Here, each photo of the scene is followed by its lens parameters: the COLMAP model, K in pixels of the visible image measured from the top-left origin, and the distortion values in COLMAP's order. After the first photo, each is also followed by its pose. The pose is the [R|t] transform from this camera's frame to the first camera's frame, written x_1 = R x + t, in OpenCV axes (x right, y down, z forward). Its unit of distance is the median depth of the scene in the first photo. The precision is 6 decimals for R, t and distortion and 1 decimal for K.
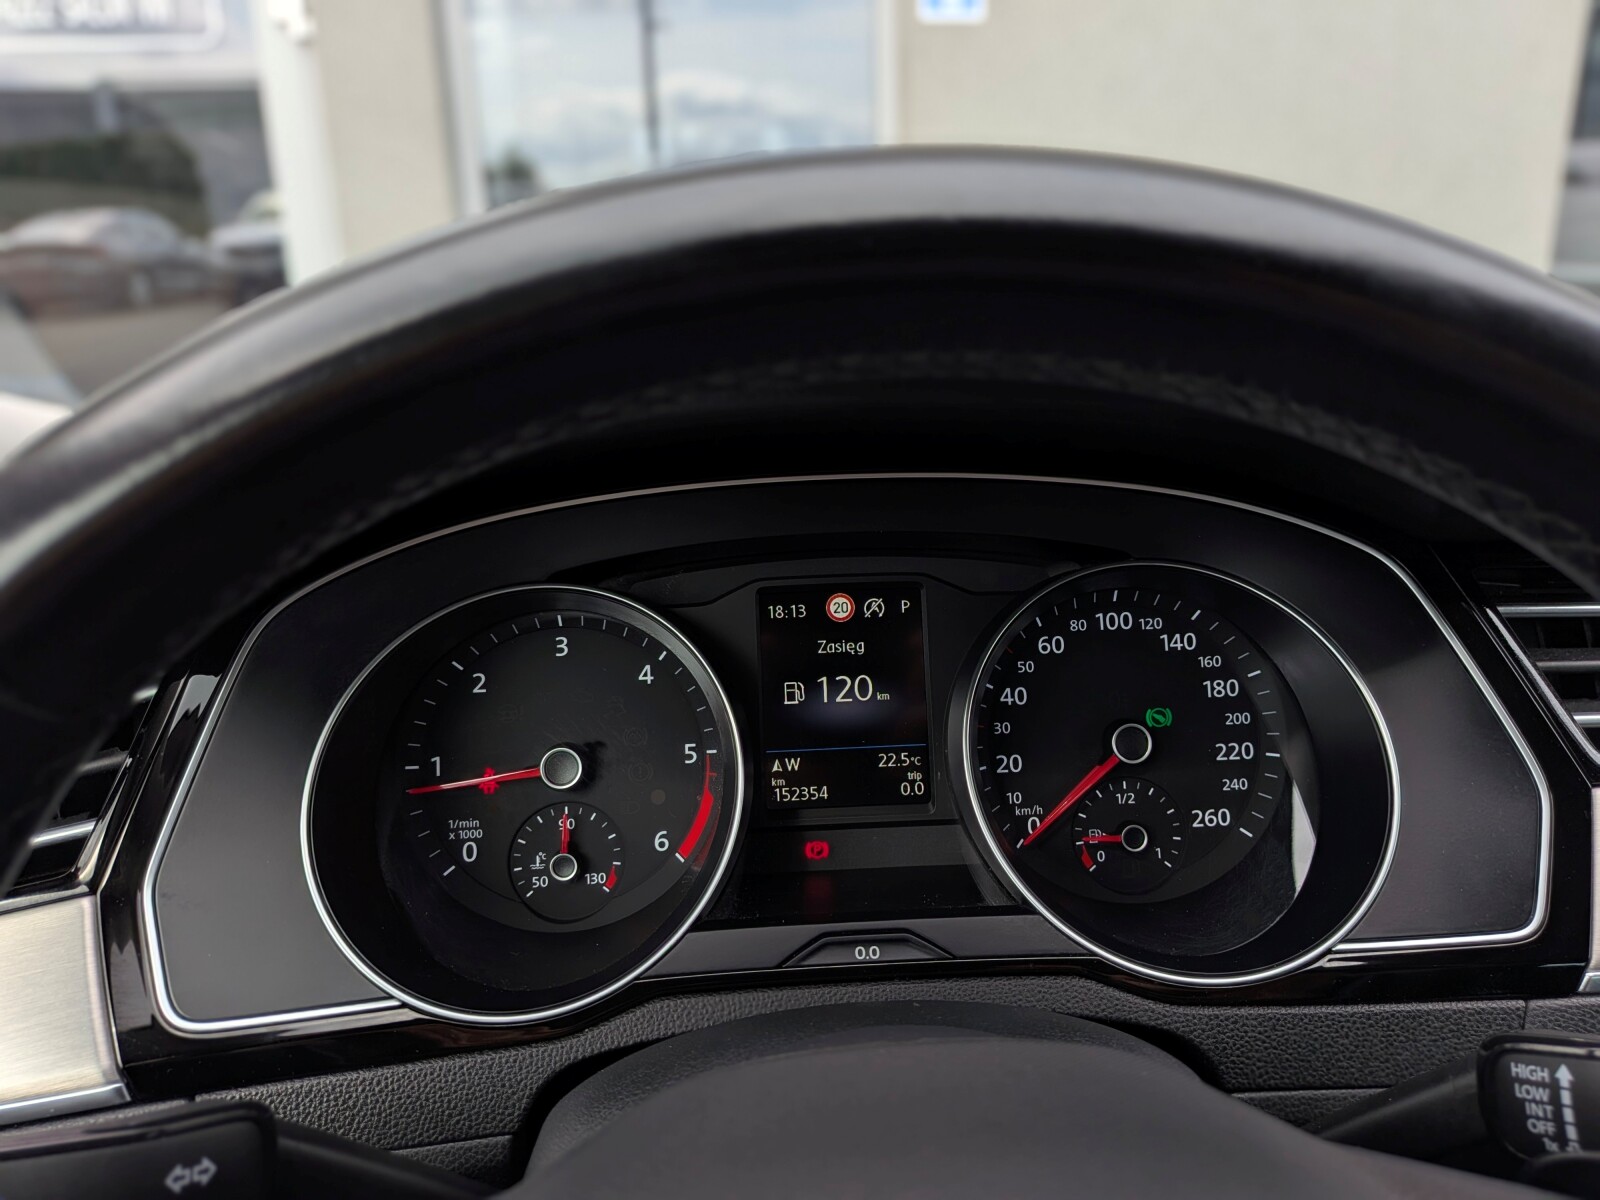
lens RADIAL K [[1148.6, 0, 819.3], [0, 1148.6, 579.3], [0, 0, 1]] dist [0.057498, -0.100745]
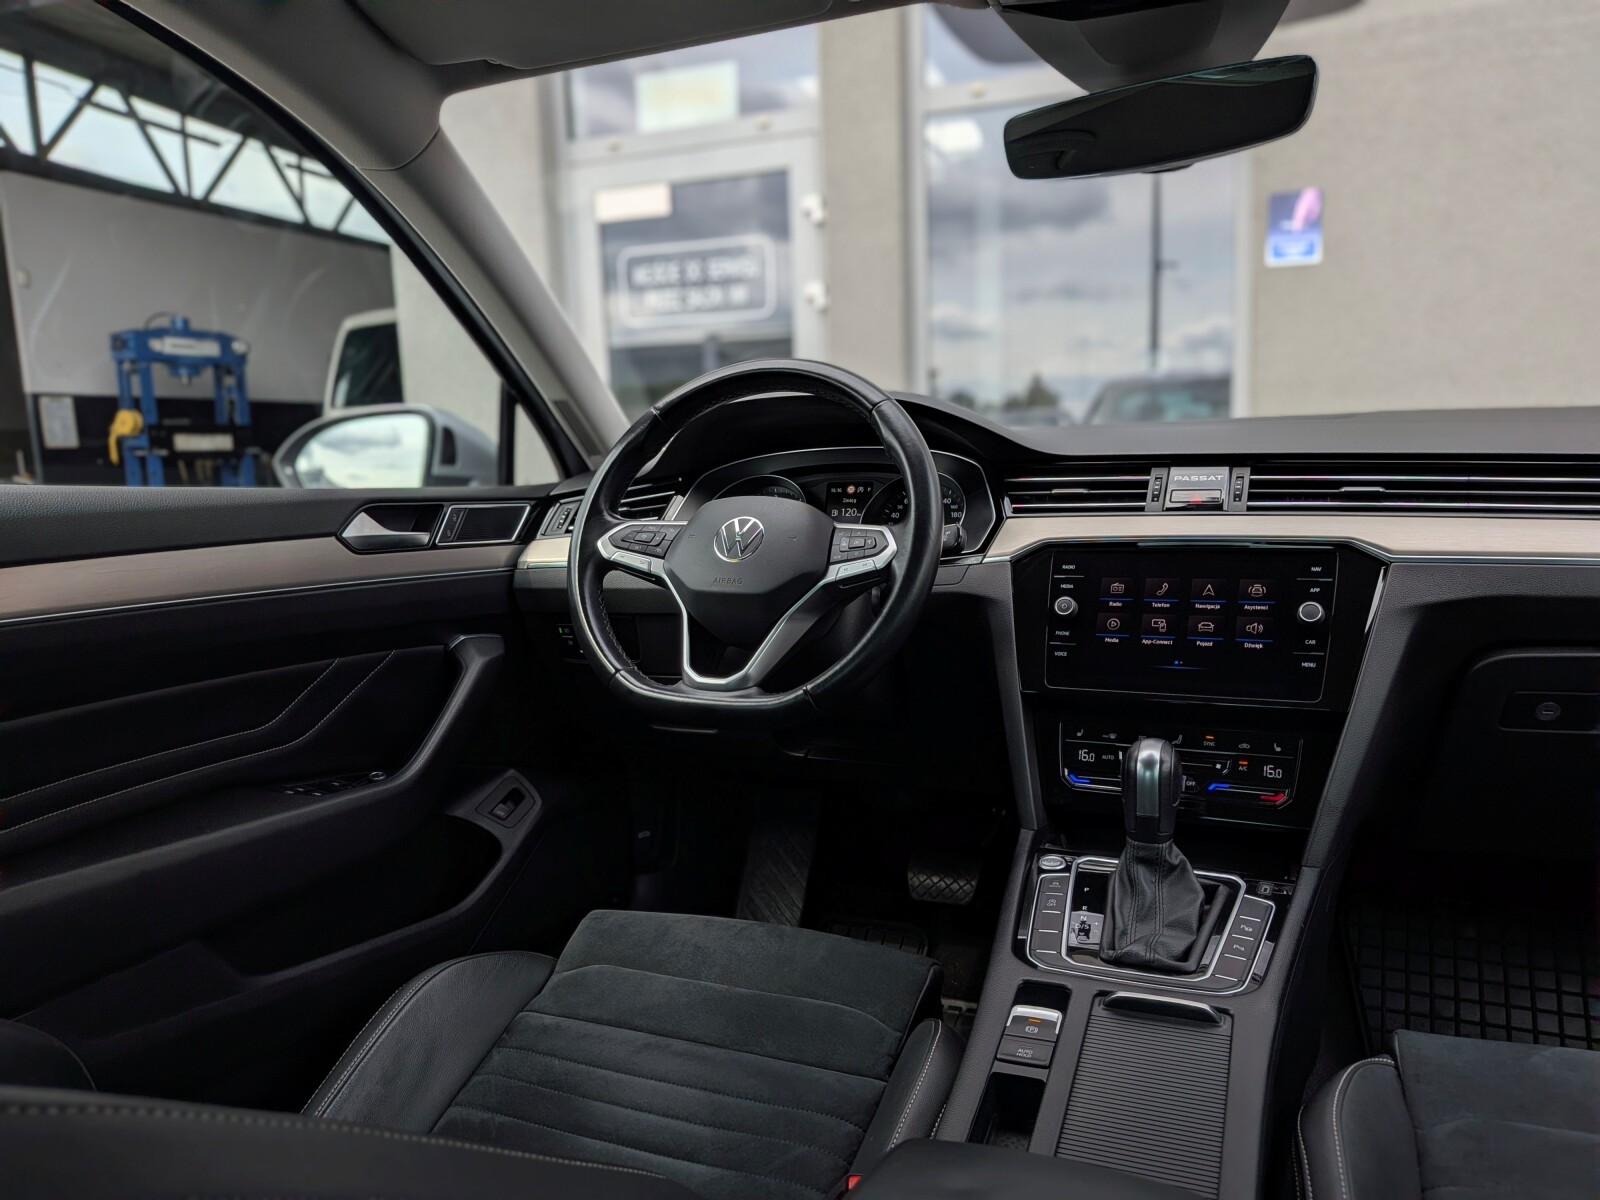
lens RADIAL K [[1148.6, 0, 794.8], [0, 1148.6, 612.8], [0, 0, 1]] dist [0.057498, -0.100745]
pose [[0.899562, 0.055458, -0.433257, 1.364107], [-0.121605, 0.984489, -0.126469, 0.835821], [0.419523, 0.166453, 0.892353, -2.045761]]
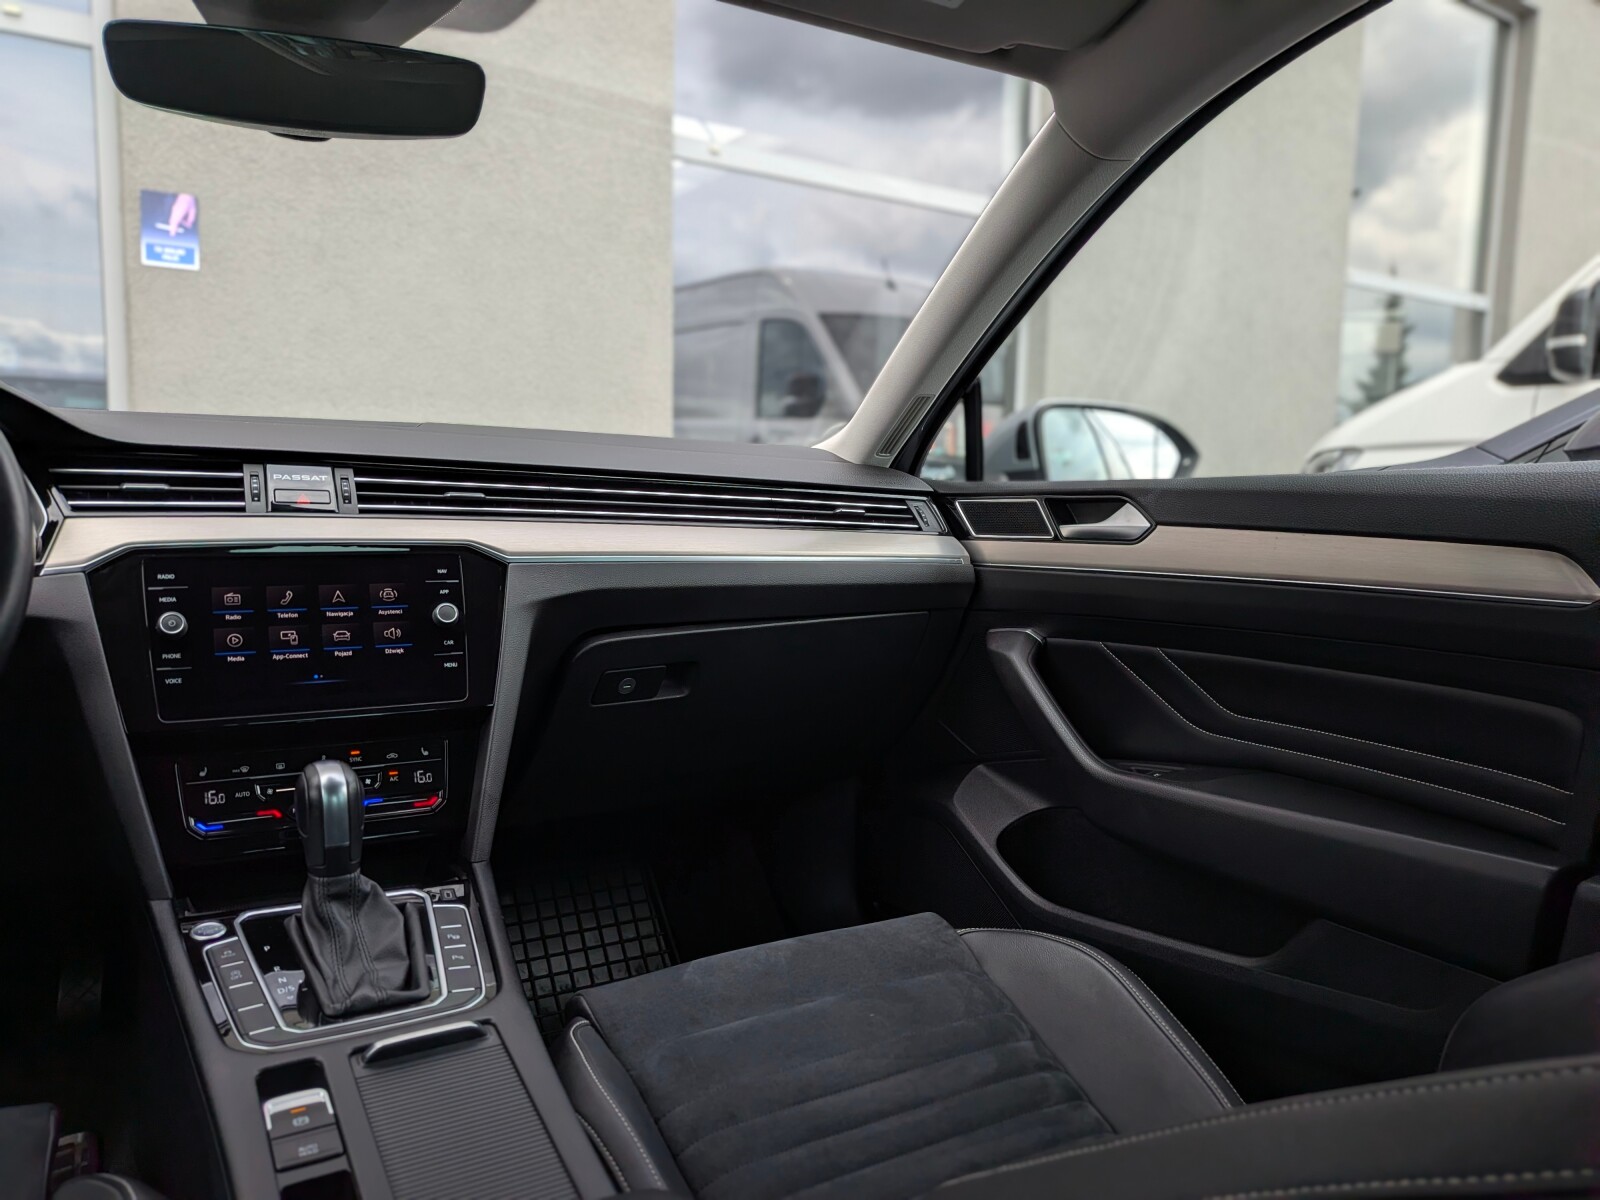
lens RADIAL K [[1148.6, 0, 790.3], [0, 1148.6, 598.8], [0, 0, 1]] dist [0.057498, -0.100745]
pose [[0.877849, -0.003967, 0.478922, 0.720618], [0.096869, 0.980769, -0.169434, 0.854028], [-0.469040, 0.195130, 0.861351, -1.884035]]
